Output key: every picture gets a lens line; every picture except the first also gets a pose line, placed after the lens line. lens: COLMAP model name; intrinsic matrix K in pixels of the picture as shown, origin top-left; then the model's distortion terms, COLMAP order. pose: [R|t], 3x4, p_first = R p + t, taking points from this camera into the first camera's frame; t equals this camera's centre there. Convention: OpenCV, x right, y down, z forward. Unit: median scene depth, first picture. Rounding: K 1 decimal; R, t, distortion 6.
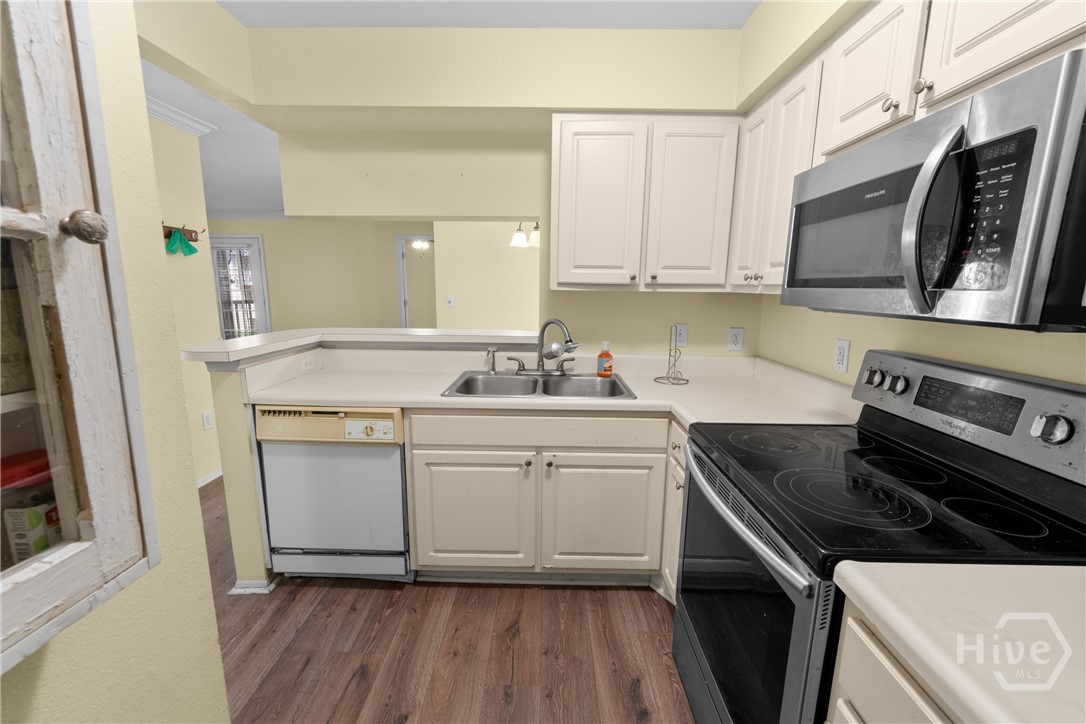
lens RADIAL K [[437.8, 0, 538.9], [0, 437.8, 362.6], [0, 0, 1]] dist [0.001220, -0.001558]
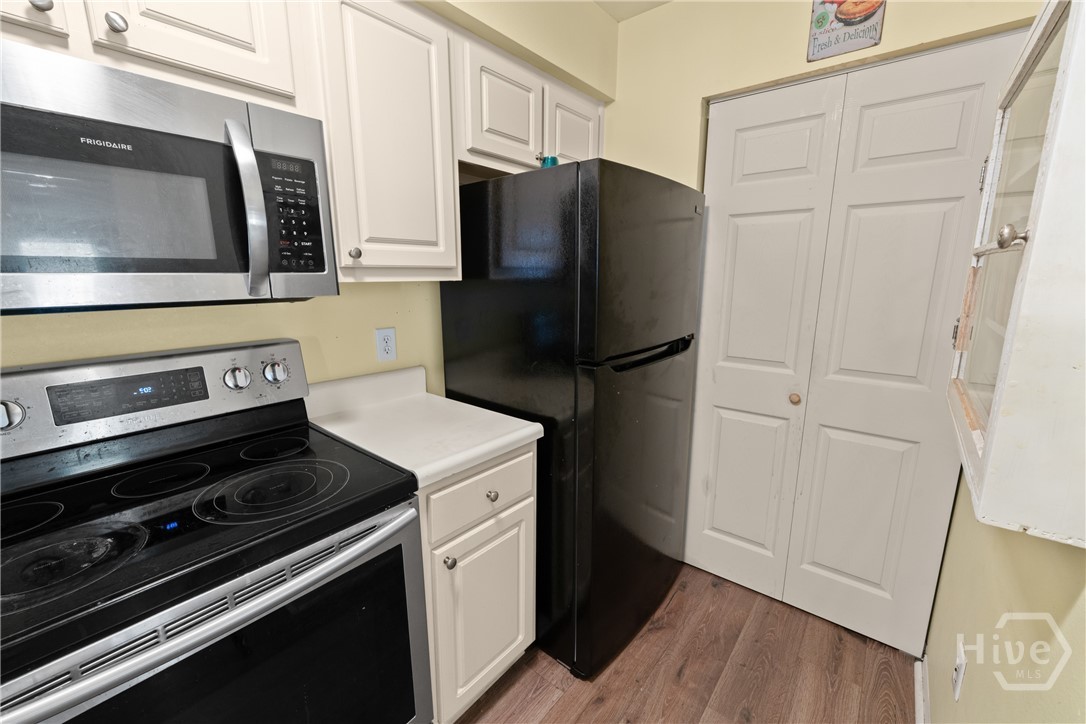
lens RADIAL K [[437.8, 0, 542.4], [0, 437.8, 362.7], [0, 0, 1]] dist [0.001220, -0.001558]
pose [[-0.790014, -0.133336, 0.598414, -0.398541], [0.097531, 0.936302, 0.337381, -0.293260], [-0.605282, 0.324900, -0.726687, 1.632918]]
